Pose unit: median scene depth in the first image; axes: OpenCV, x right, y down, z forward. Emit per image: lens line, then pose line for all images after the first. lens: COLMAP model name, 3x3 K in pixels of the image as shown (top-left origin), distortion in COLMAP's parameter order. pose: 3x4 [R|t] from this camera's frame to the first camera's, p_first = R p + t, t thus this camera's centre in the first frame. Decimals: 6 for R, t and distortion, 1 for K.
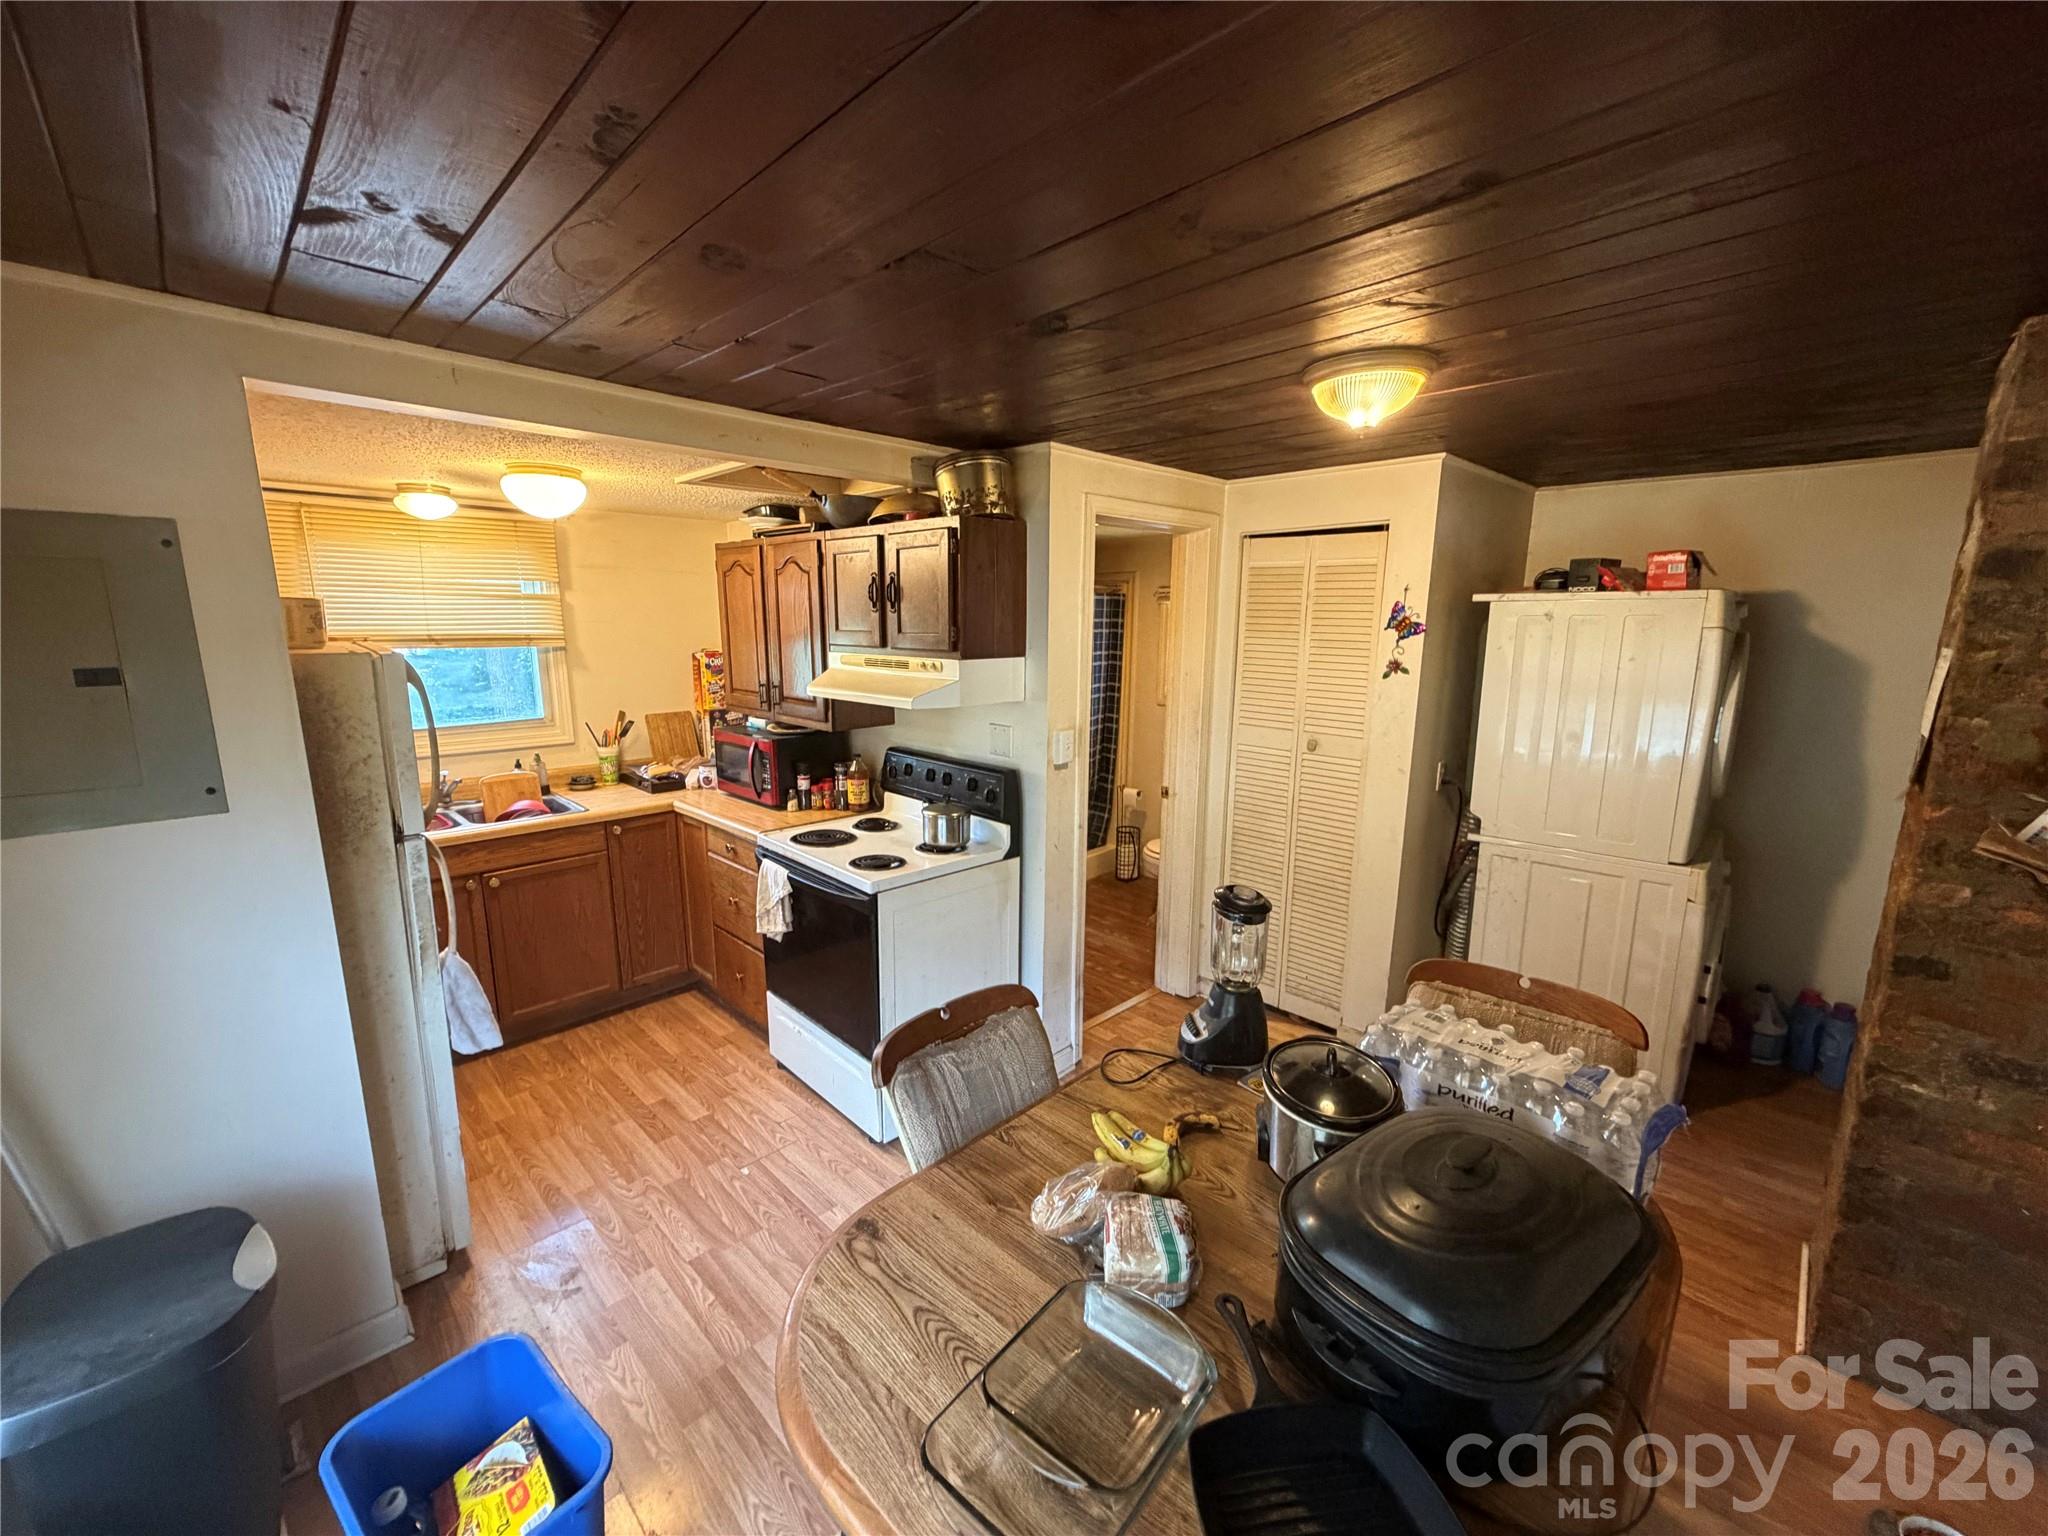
lens RADIAL K [[815.6, 0, 1022.0], [0, 815.6, 777.5], [0, 0, 1]] dist [-0.003173, -0.000109]
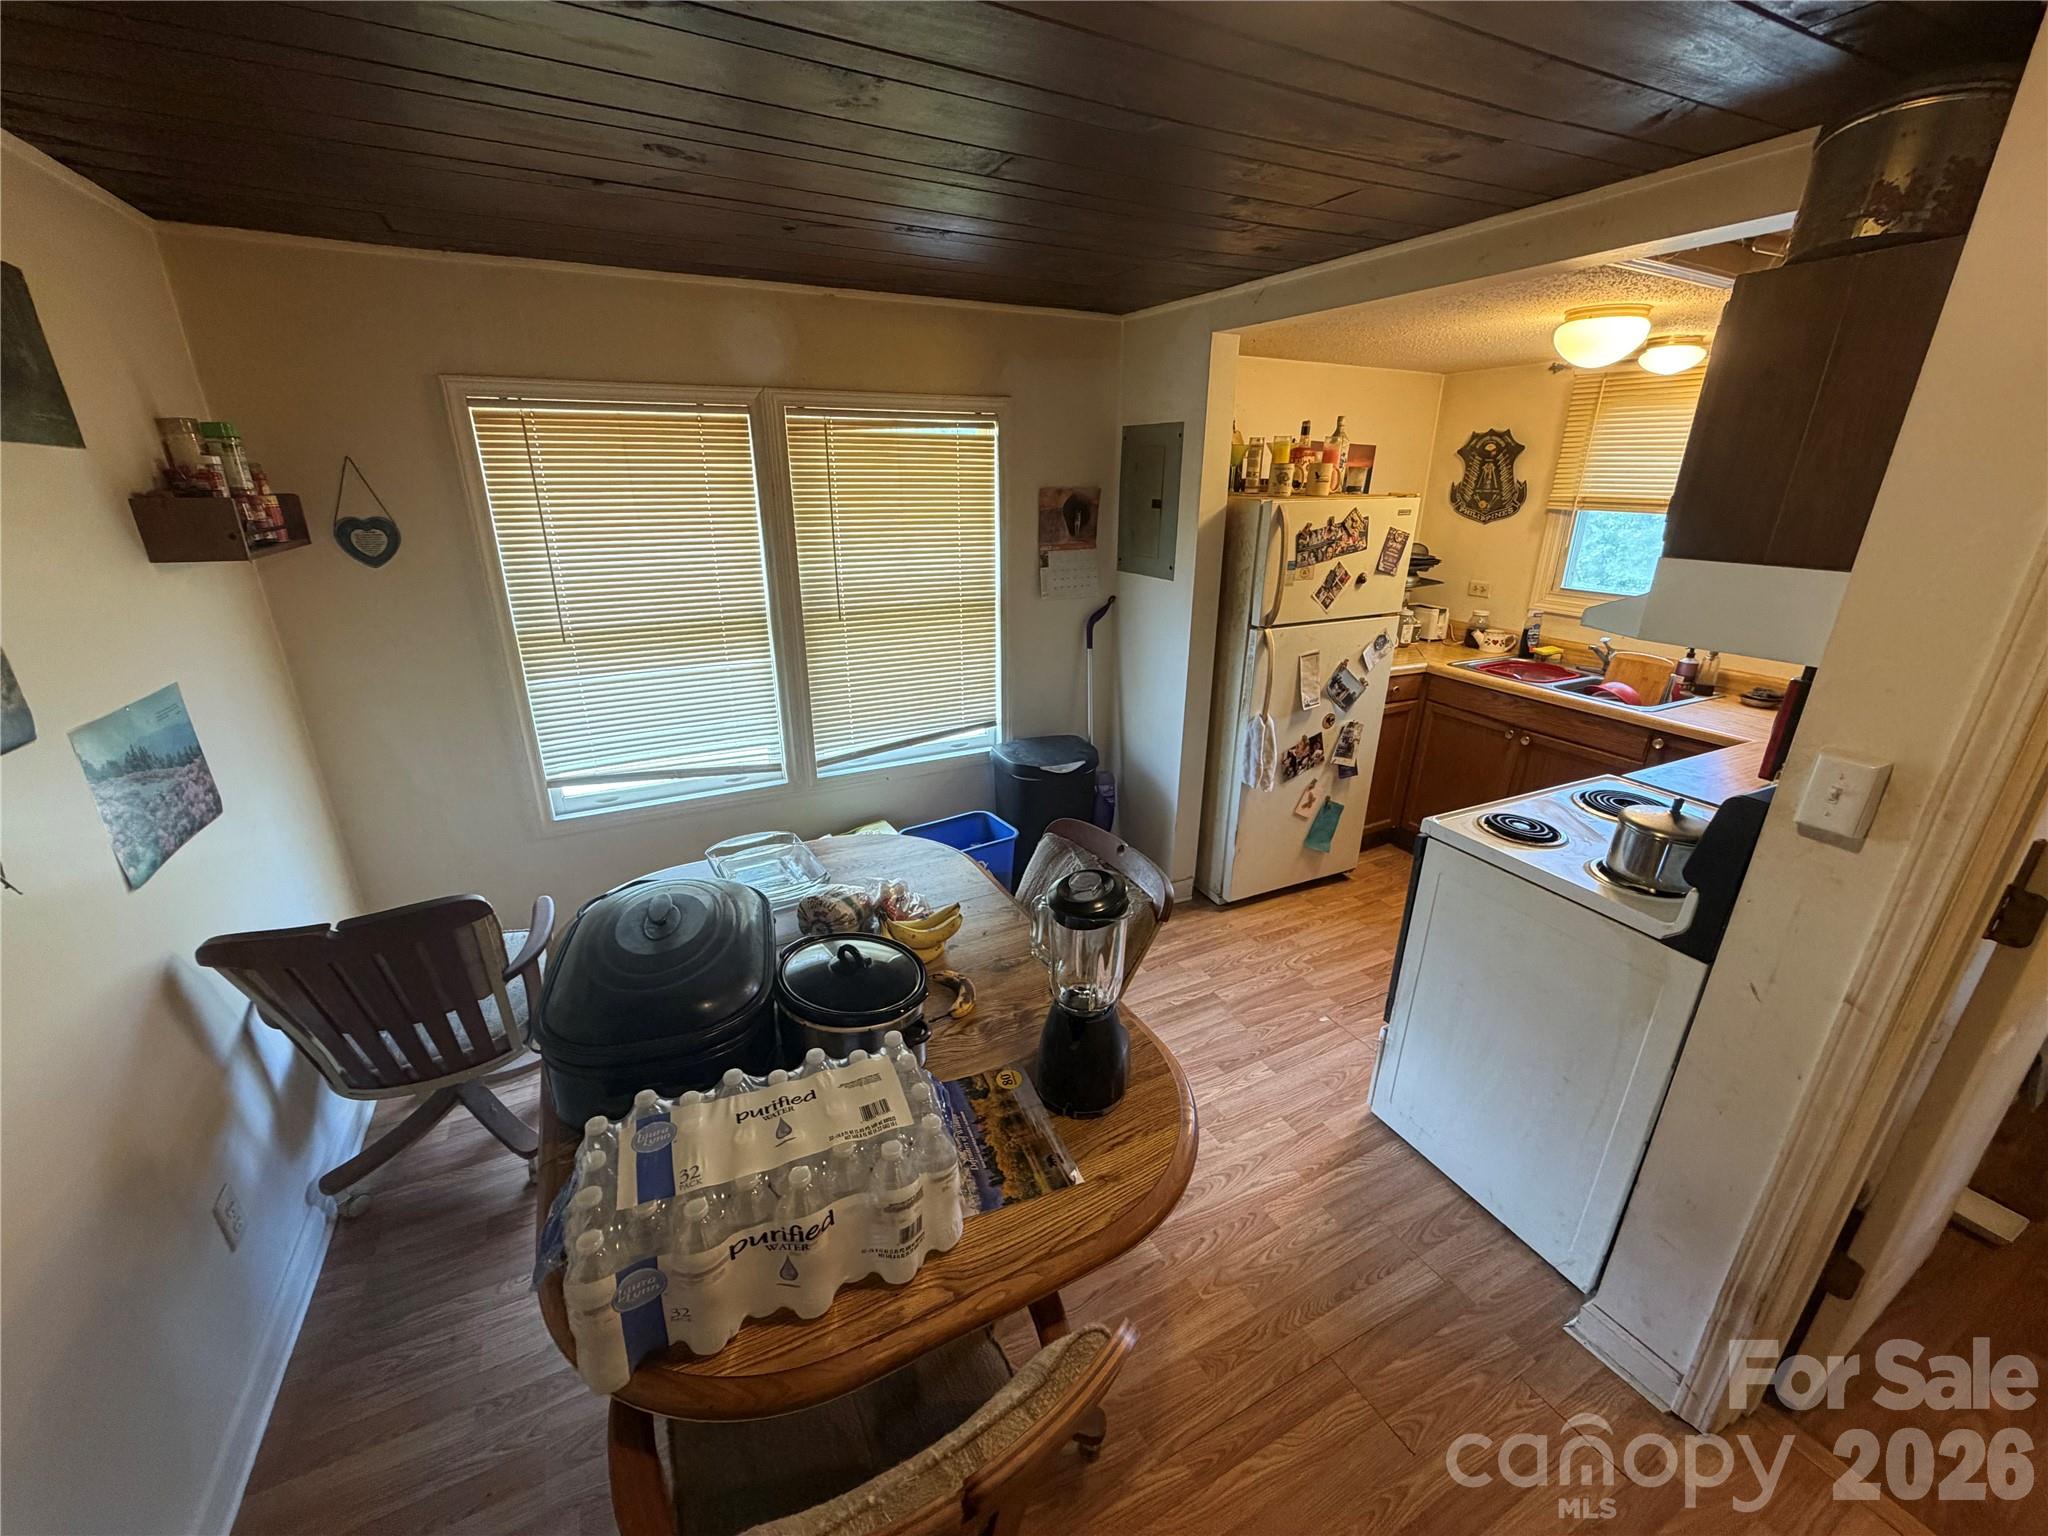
lens RADIAL K [[815.6, 0, 1018.1], [0, 815.6, 762.7], [0, 0, 1]] dist [-0.003173, -0.000109]
pose [[-0.306717, 0.317967, -0.897118, 0.719968], [-0.194068, 0.901856, 0.385997, -0.174201], [0.931806, 0.292494, -0.214907, 0.860815]]
